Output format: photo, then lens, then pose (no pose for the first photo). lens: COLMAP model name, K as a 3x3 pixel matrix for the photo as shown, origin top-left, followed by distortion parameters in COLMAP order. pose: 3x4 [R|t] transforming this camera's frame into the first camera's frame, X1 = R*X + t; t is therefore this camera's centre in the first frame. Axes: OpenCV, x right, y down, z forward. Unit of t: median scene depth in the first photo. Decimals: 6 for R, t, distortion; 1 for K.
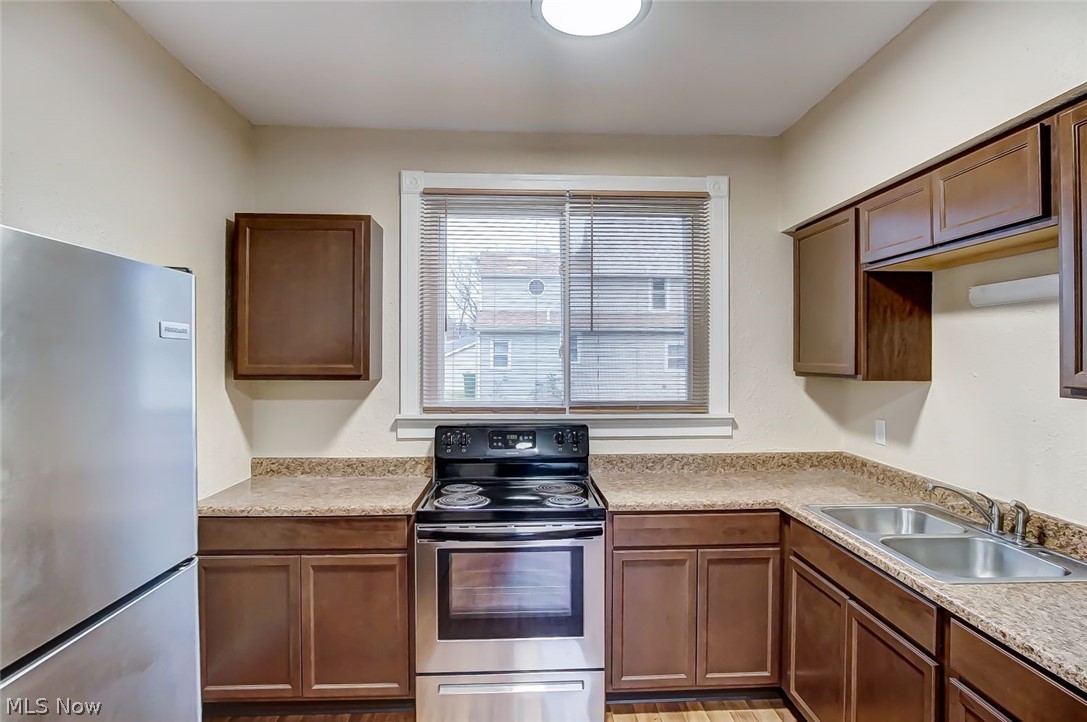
lens RADIAL K [[576.9, 0, 537.0], [0, 576.9, 358.2], [0, 0, 1]] dist [-0.020998, 0.000262]
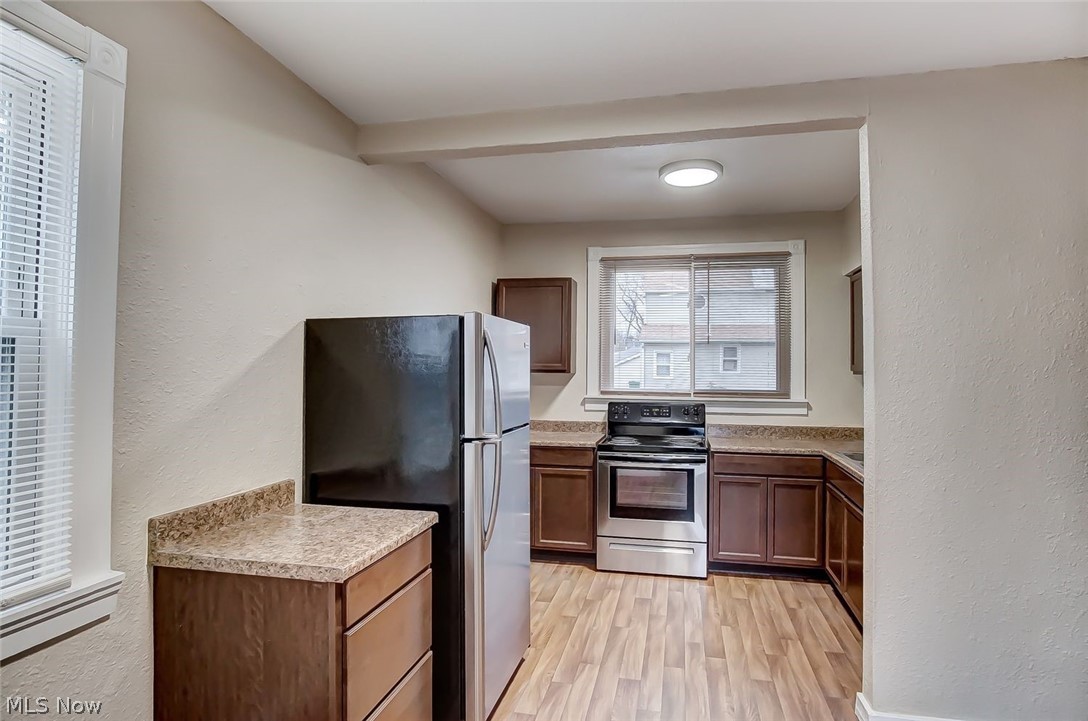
lens RADIAL K [[586.1, 0, 545.4], [0, 586.1, 355.4], [0, 0, 1]] dist [-0.040399, 0.011752]
pose [[0.963607, 0.000781, -0.267321, 0.096932], [-0.007457, 0.999685, -0.023960, 0.026196], [0.267218, 0.025082, 0.963310, -0.659925]]
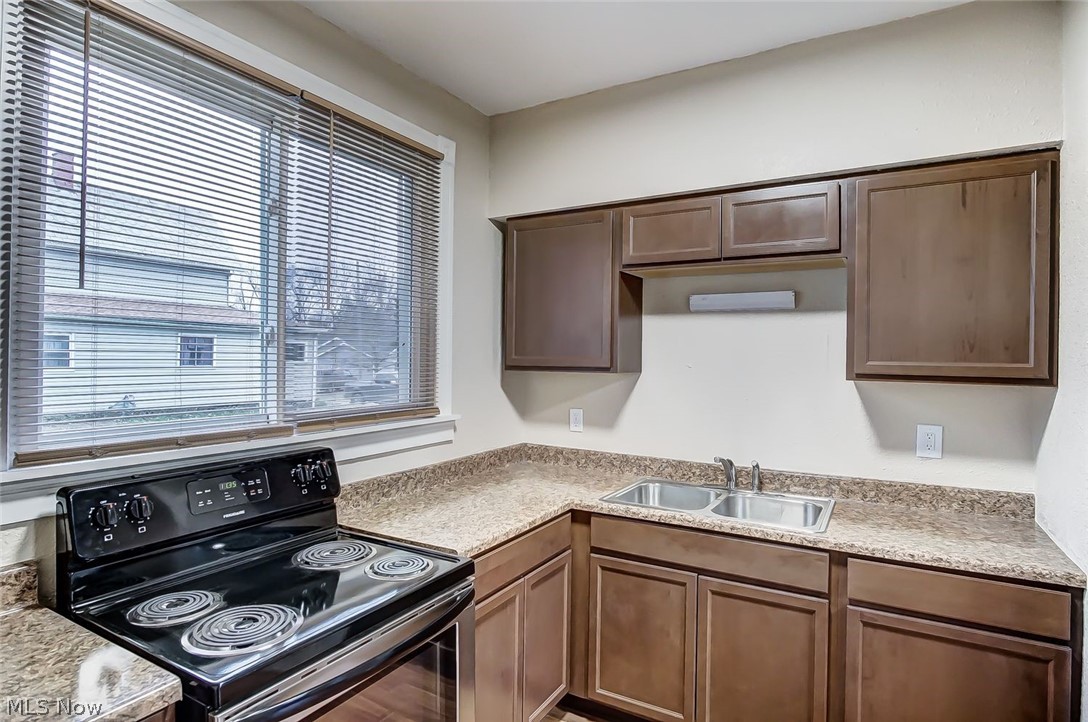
lens RADIAL K [[586.1, 0, 545.4], [0, 586.1, 355.9], [0, 0, 1]] dist [-0.040399, 0.011752]
pose [[0.544954, 0.002613, 0.838462, -0.354763], [-0.007575, 0.999970, 0.001807, 0.005030], [-0.838432, -0.007336, 0.544957, 0.428988]]
